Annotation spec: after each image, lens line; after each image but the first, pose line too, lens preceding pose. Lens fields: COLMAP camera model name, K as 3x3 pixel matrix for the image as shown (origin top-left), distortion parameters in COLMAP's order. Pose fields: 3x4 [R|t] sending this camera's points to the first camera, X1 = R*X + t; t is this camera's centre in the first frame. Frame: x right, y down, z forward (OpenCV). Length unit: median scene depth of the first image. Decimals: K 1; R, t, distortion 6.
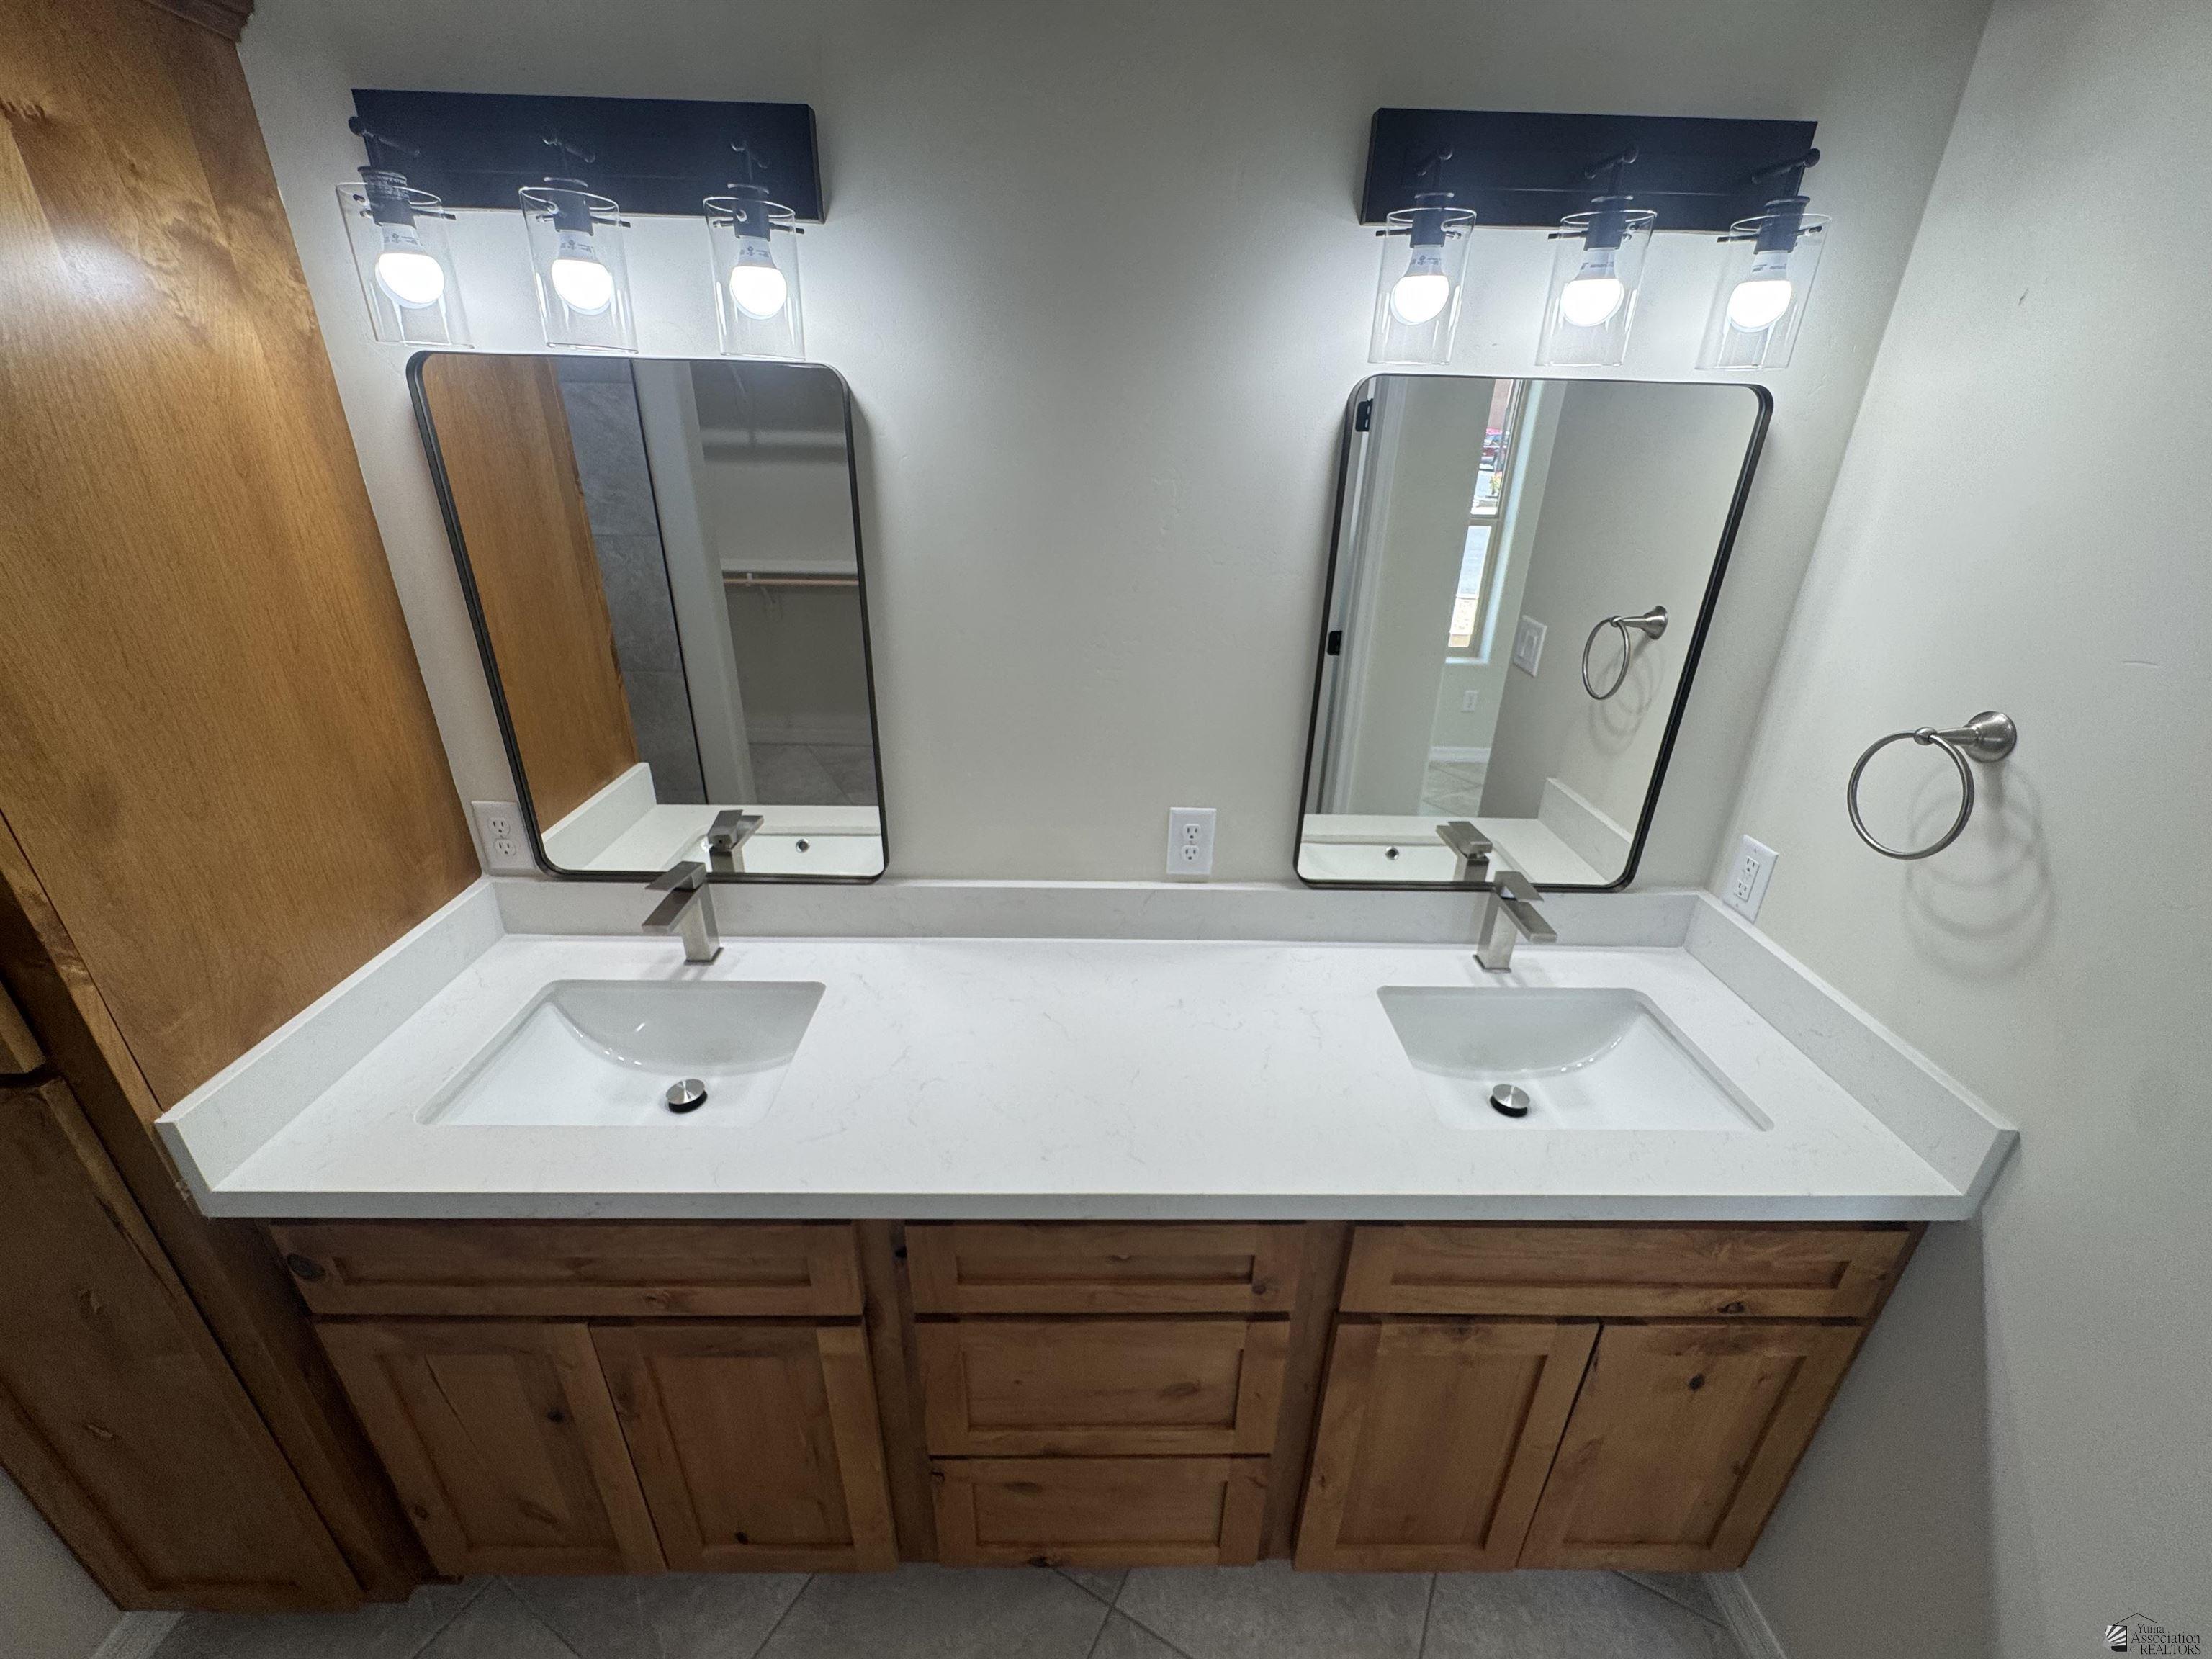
lens RADIAL K [[883.0, 0, 1103.4], [0, 883.0, 825.7], [0, 0, 1]] dist [-0.003036, 0.000904]
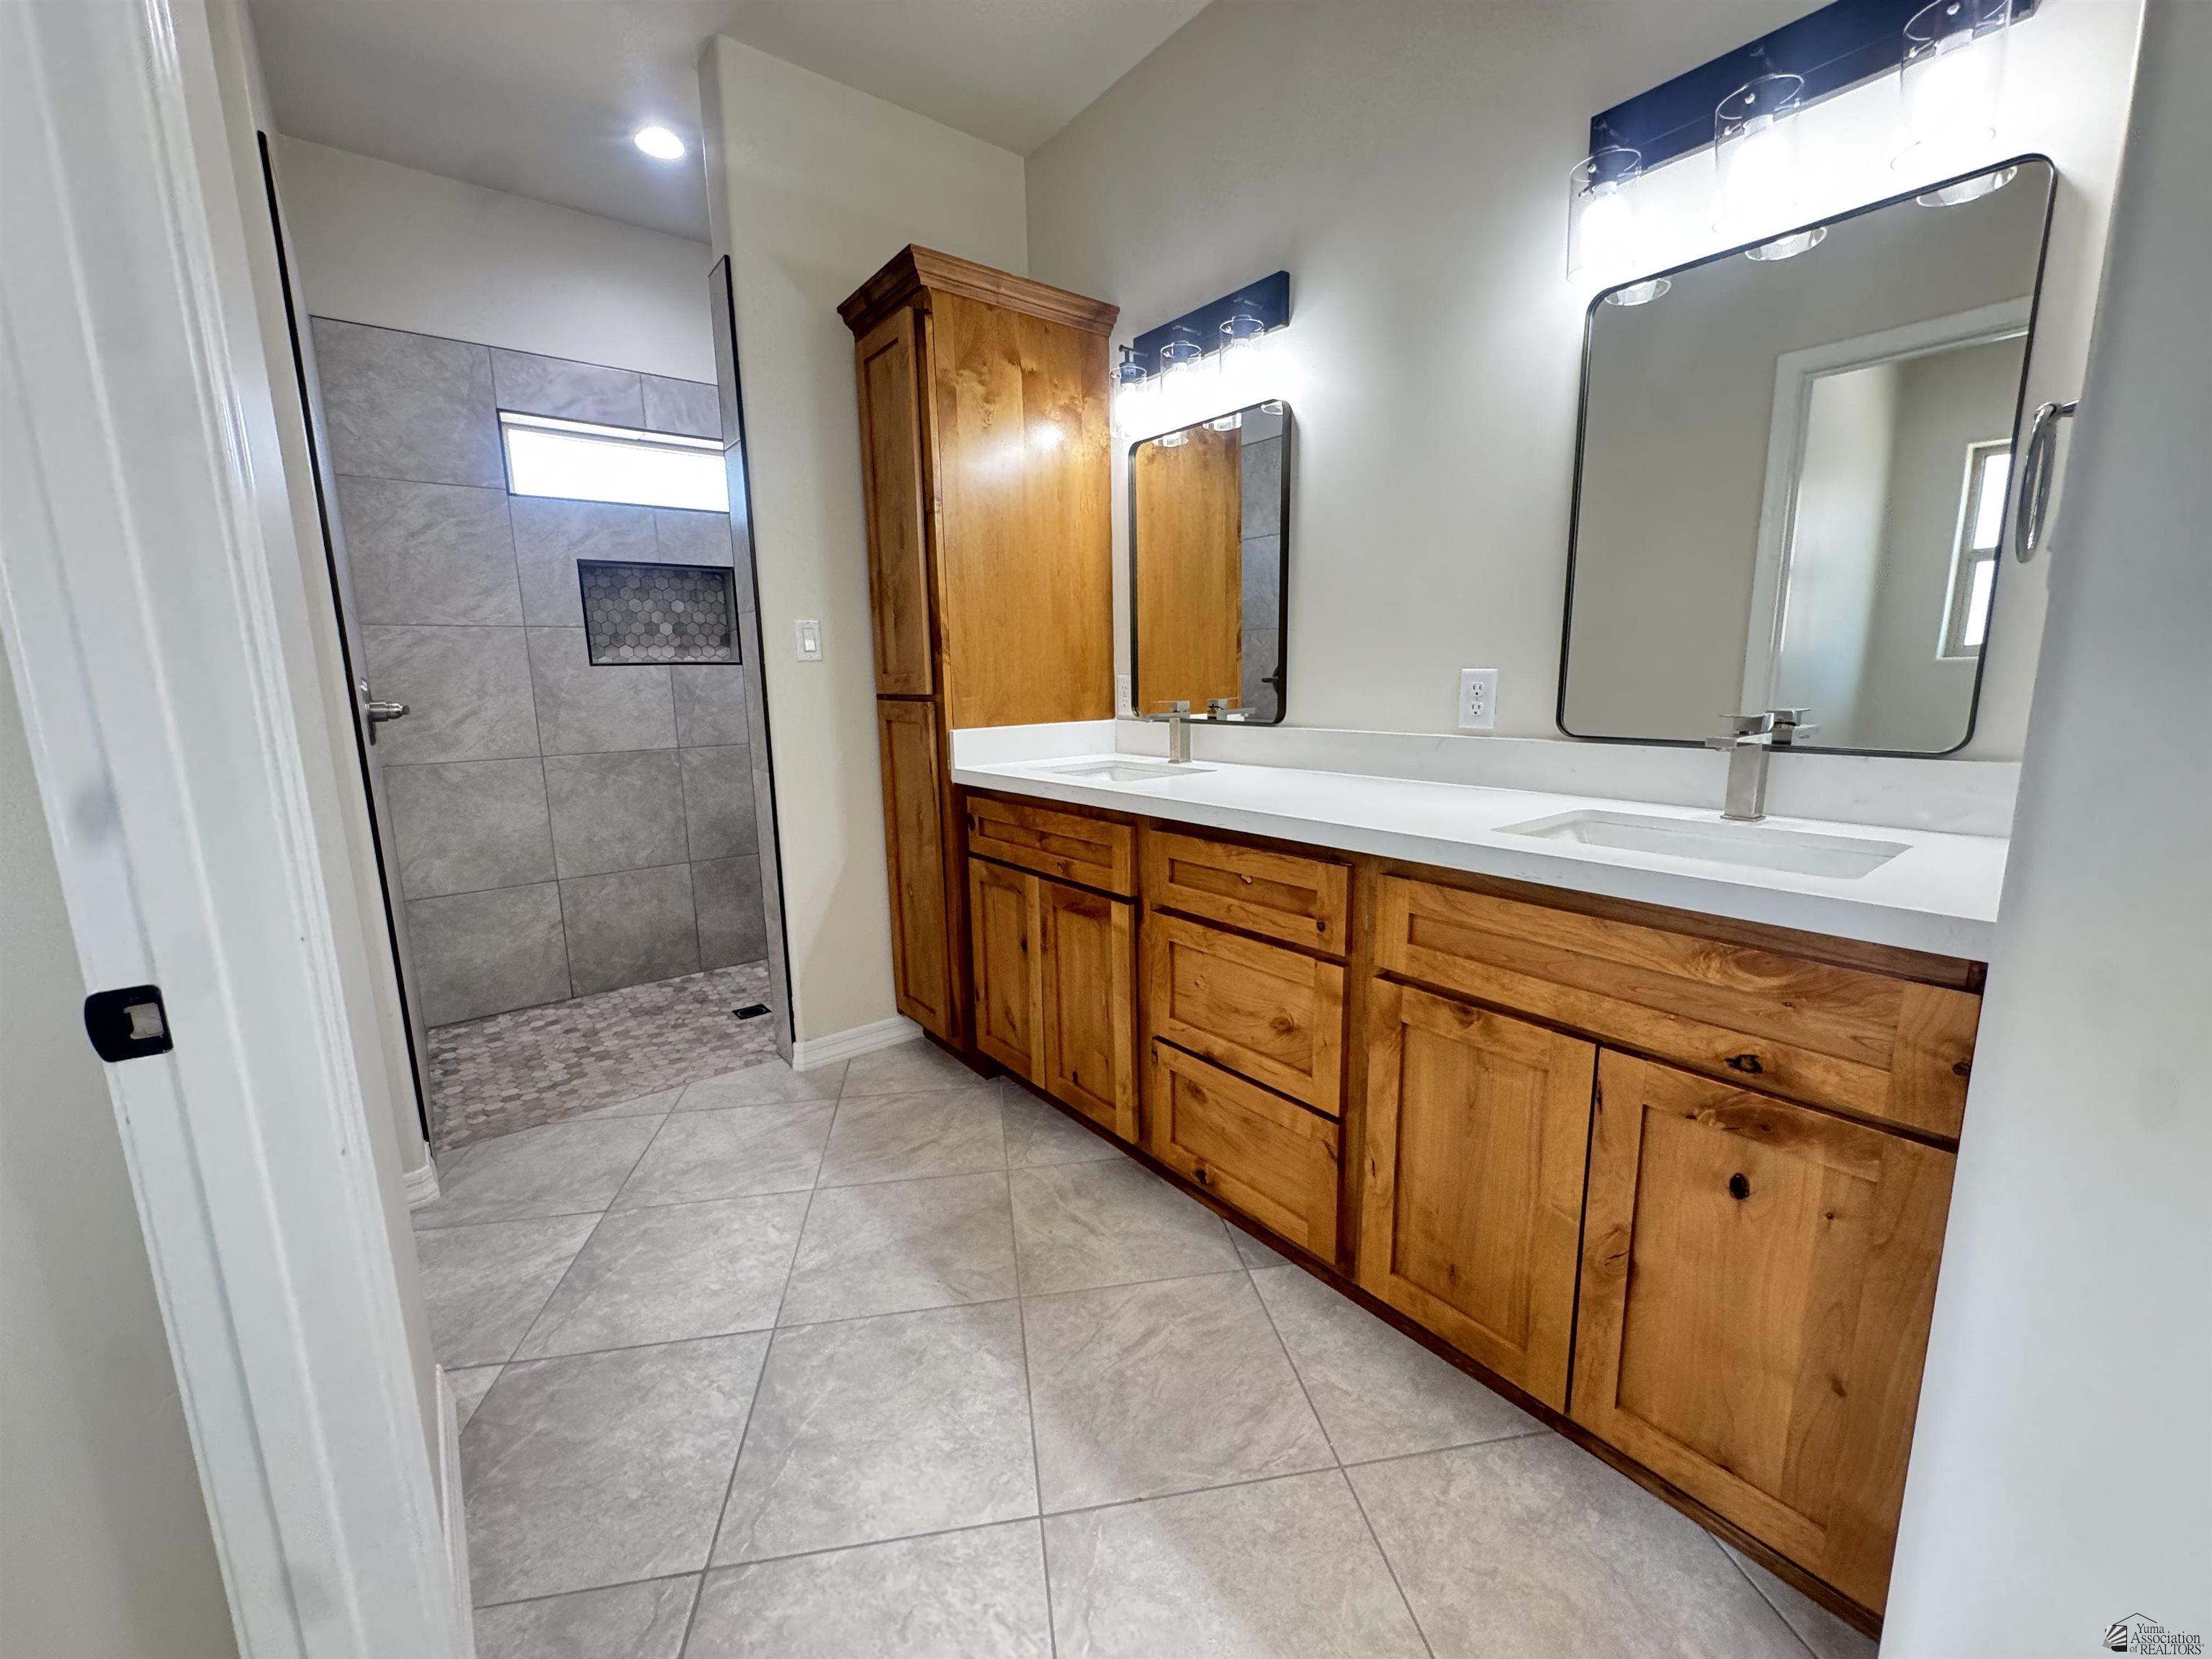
lens RADIAL K [[883.0, 0, 1106.9], [0, 883.0, 823.5], [0, 0, 1]] dist [-0.003036, 0.000904]
pose [[0.611507, 0.106286, -0.784068, 0.997003], [-0.294175, 0.950443, -0.100592, 0.597215], [0.734520, 0.292166, 0.612469, -0.106141]]
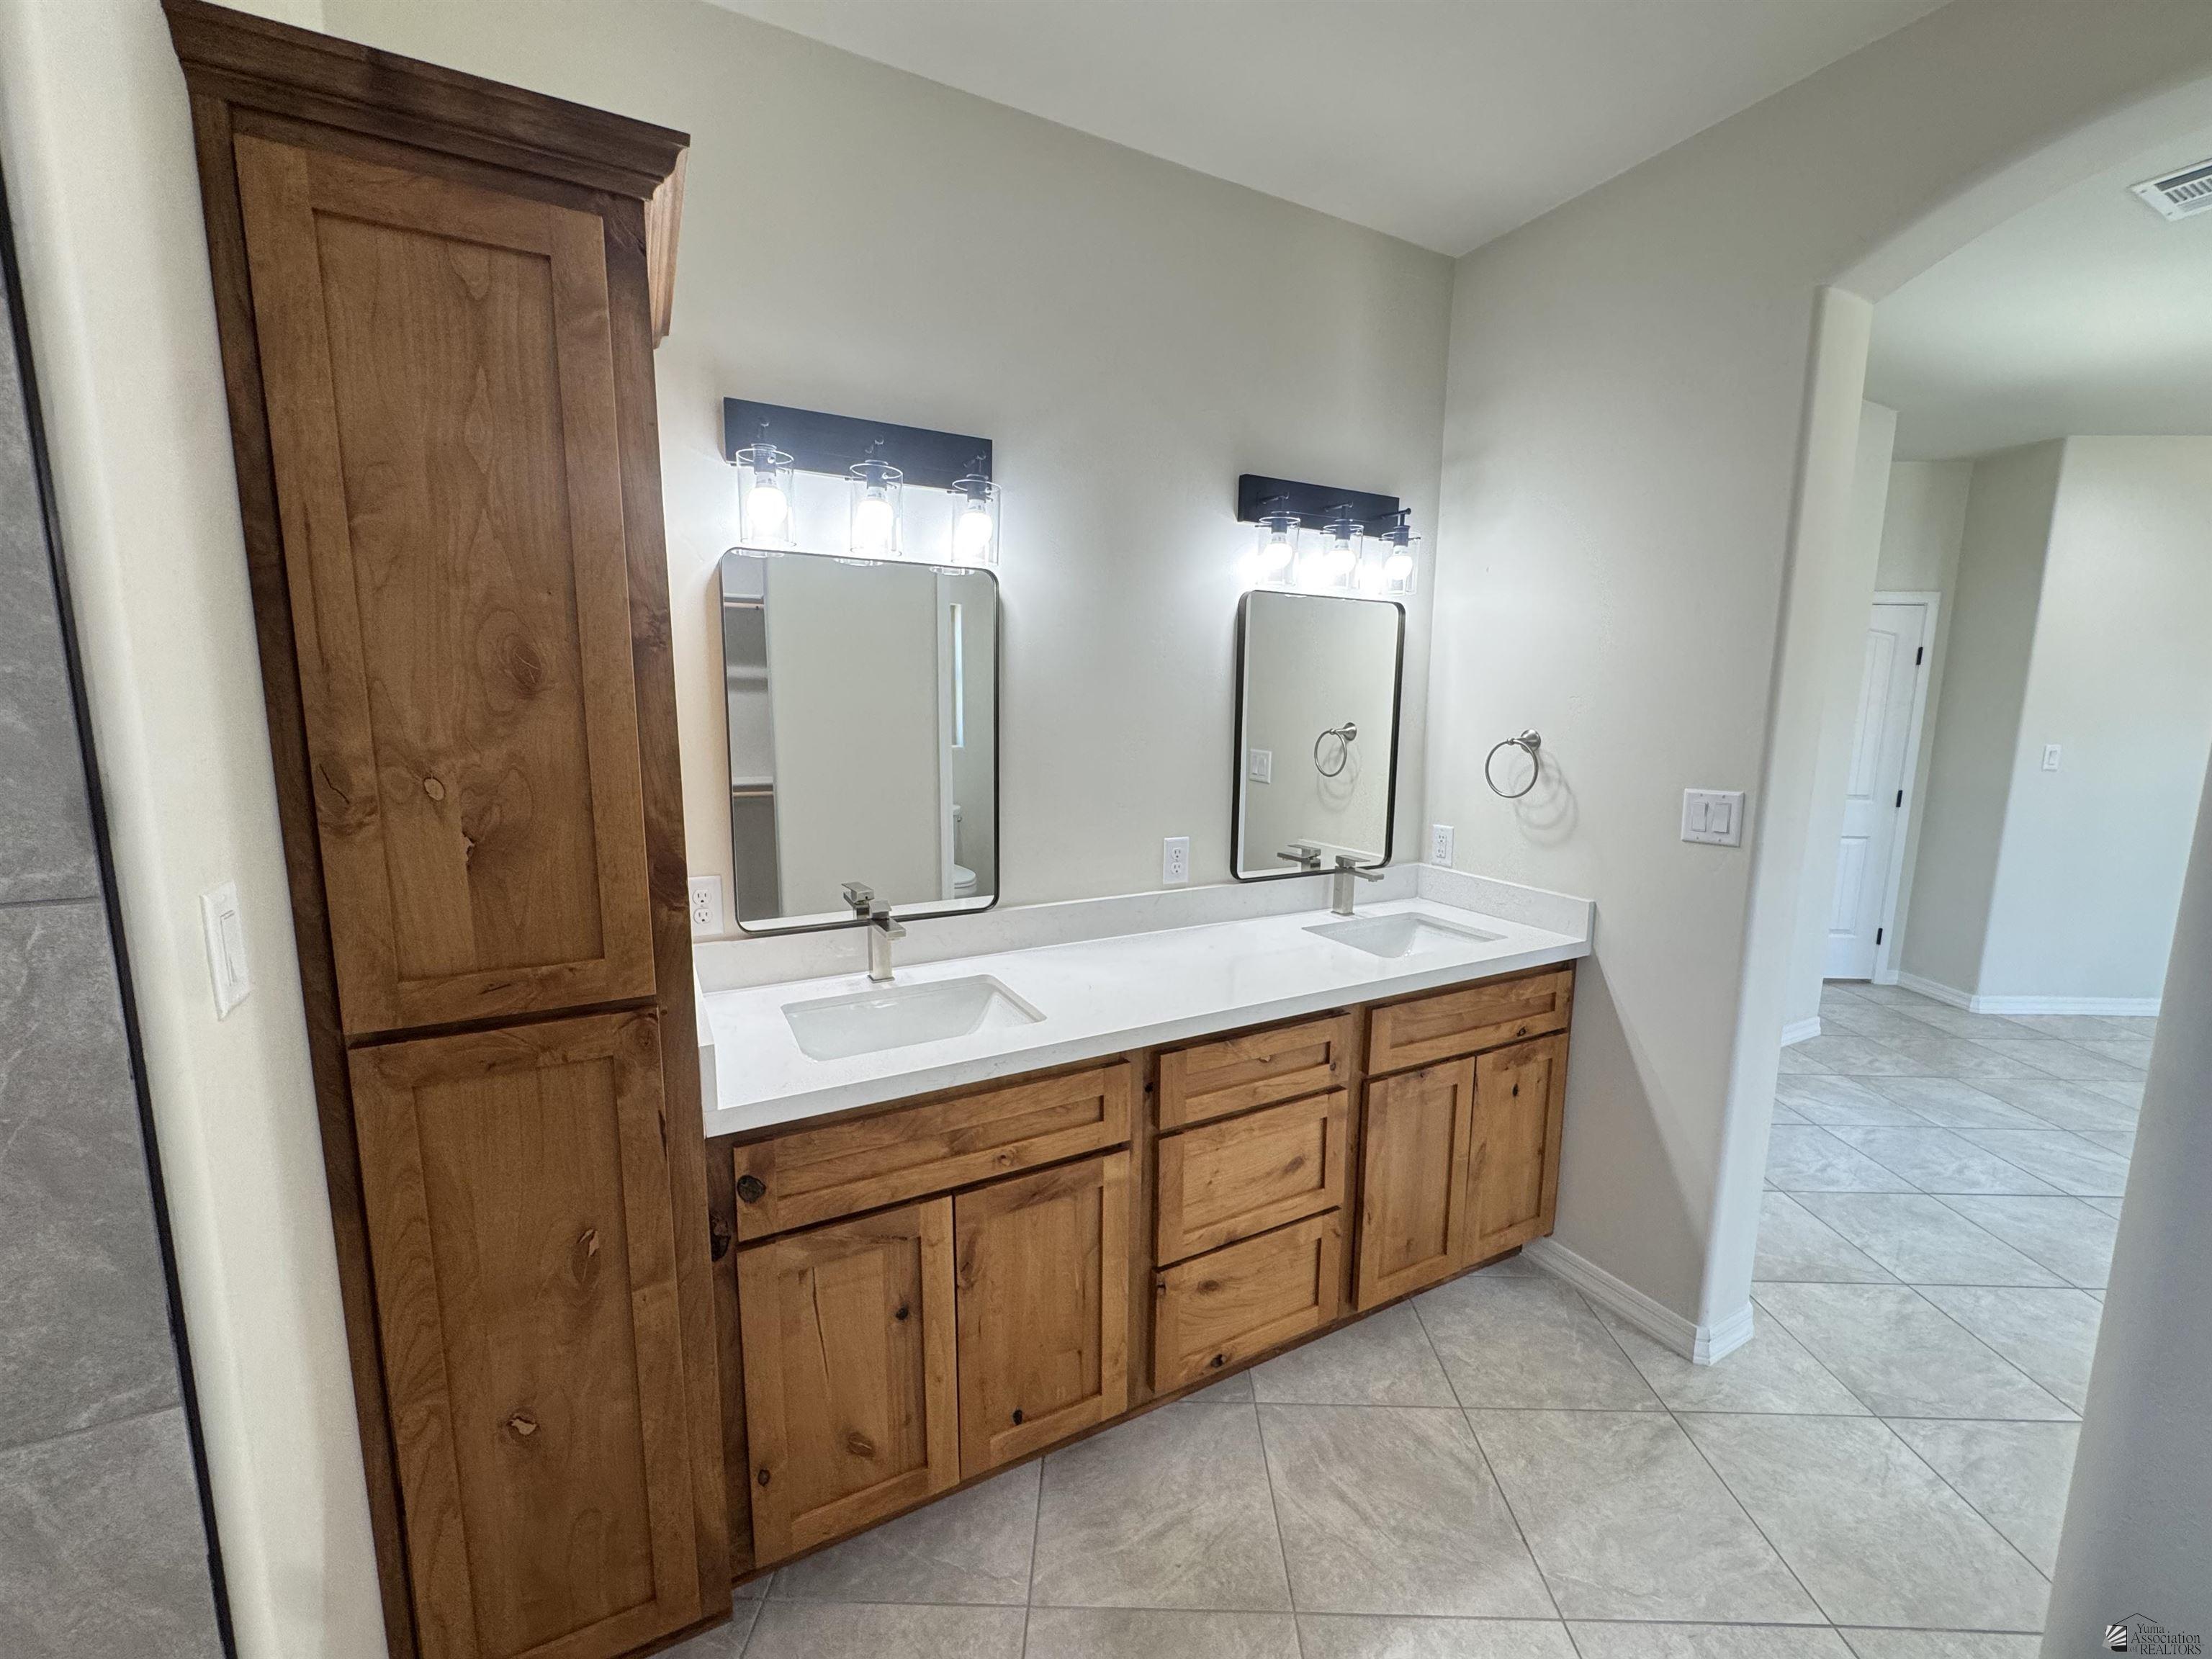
lens RADIAL K [[883.0, 0, 1103.5], [0, 883.0, 827.3], [0, 0, 1]] dist [-0.003036, 0.000904]
pose [[0.888774, -0.077773, 0.451699, -0.935380], [0.193884, 0.956779, -0.216756, 0.359773], [-0.415318, 0.280224, 0.865439, -0.415564]]
